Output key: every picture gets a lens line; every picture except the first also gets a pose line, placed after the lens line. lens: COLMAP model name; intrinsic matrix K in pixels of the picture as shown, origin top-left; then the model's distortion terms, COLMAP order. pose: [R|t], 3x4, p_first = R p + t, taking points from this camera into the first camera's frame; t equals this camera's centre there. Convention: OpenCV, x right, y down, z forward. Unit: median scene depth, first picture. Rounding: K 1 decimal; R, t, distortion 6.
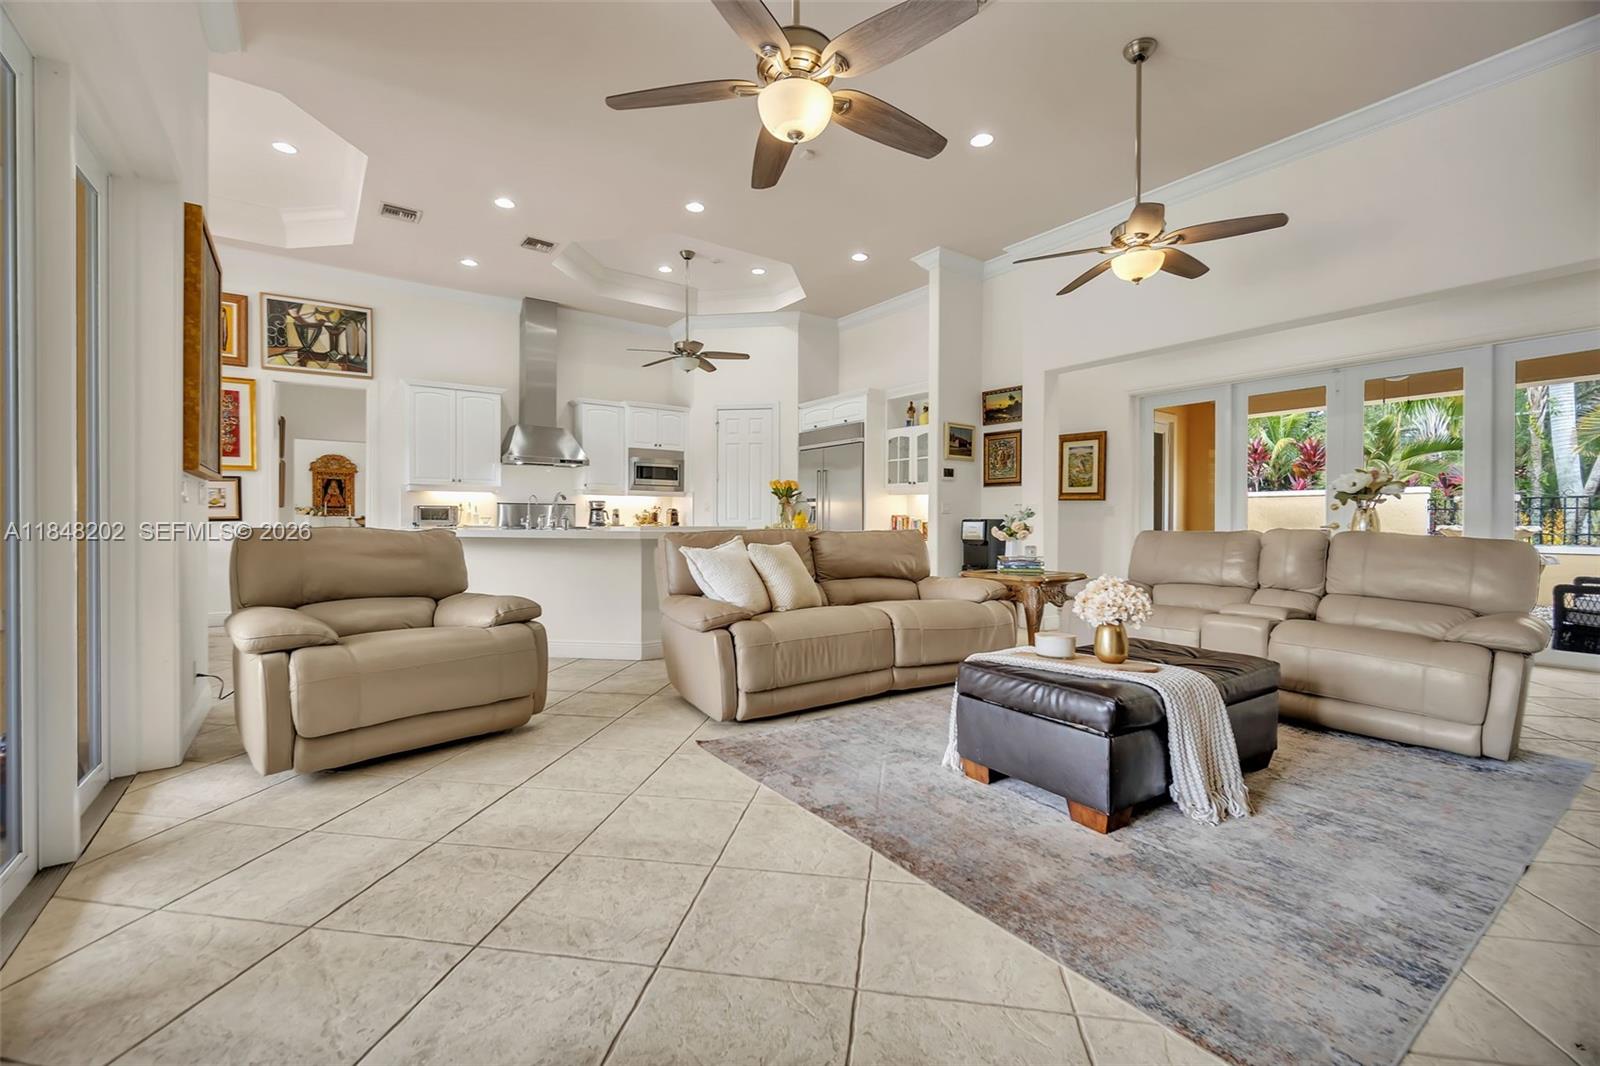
lens RADIAL K [[675.6, 0, 797.5], [0, 675.6, 530.4], [0, 0, 1]] dist [-0.001386, 0.000052]
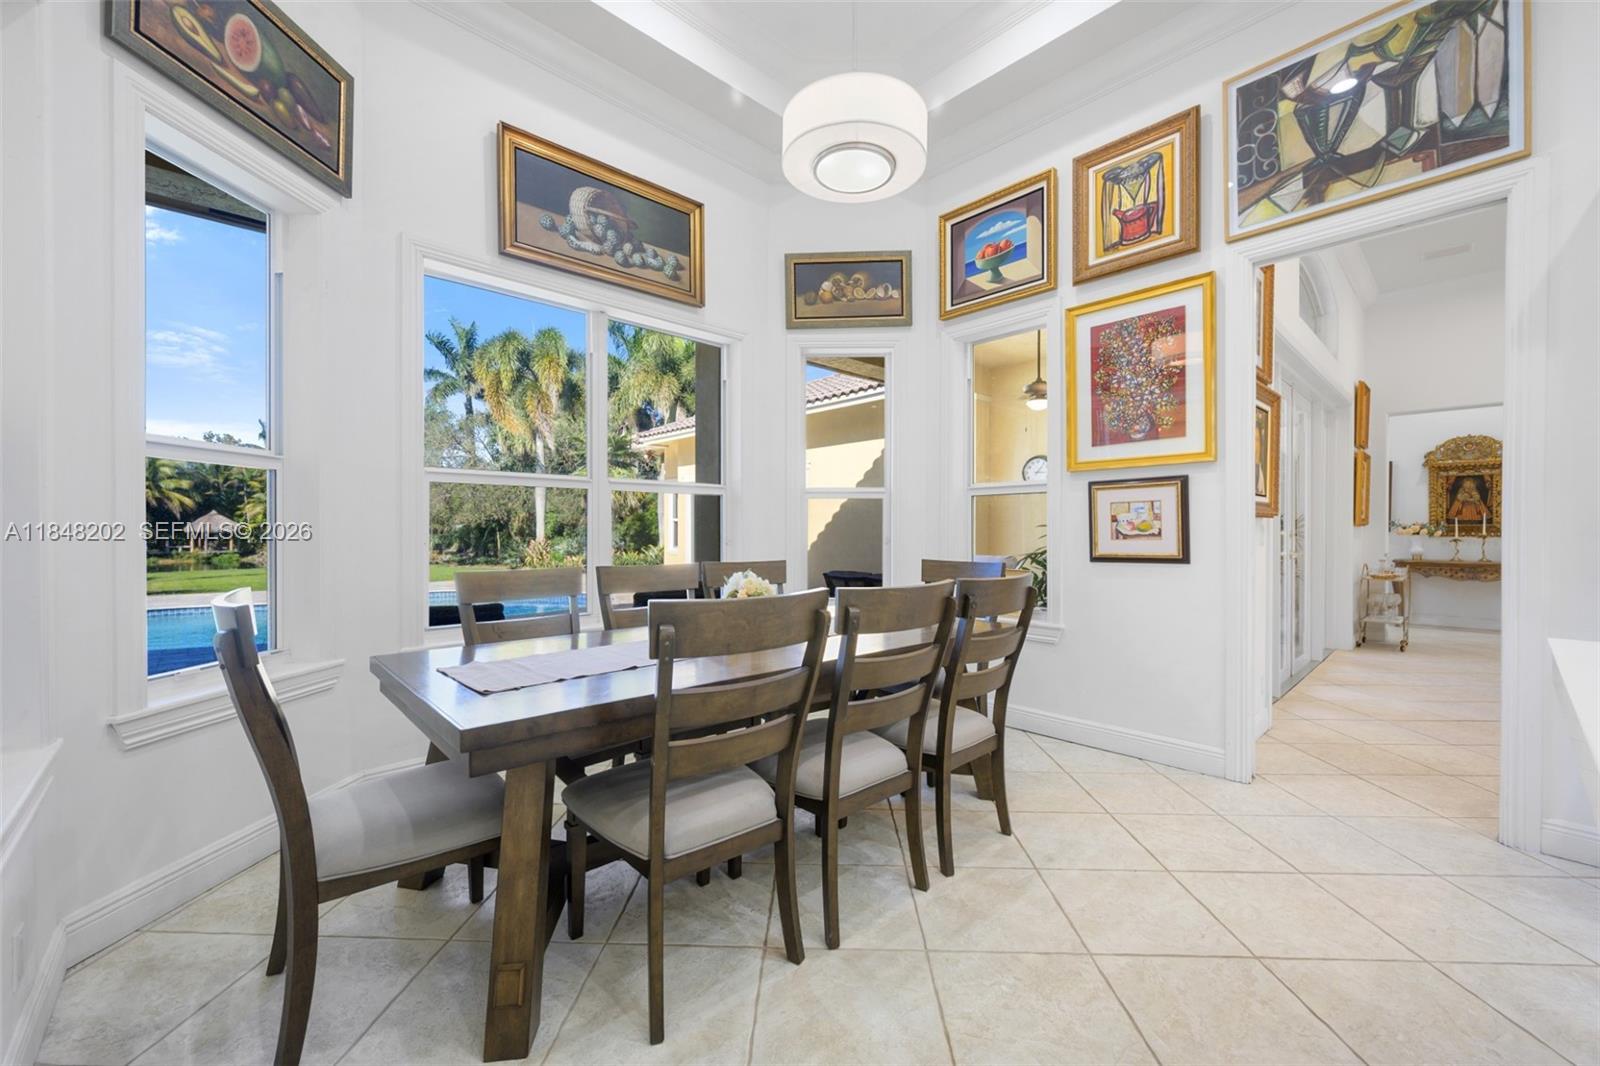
lens RADIAL K [[637.5, 0, 795.5], [0, 637.5, 538.5], [0, 0, 1]] dist [0.000196, -0.000309]
pose [[0.130060, 0.000832, -0.991506, -0.374321], [-0.007317, 0.999973, -0.000121, -0.029118], [0.991479, 0.007271, 0.130062, 0.619324]]
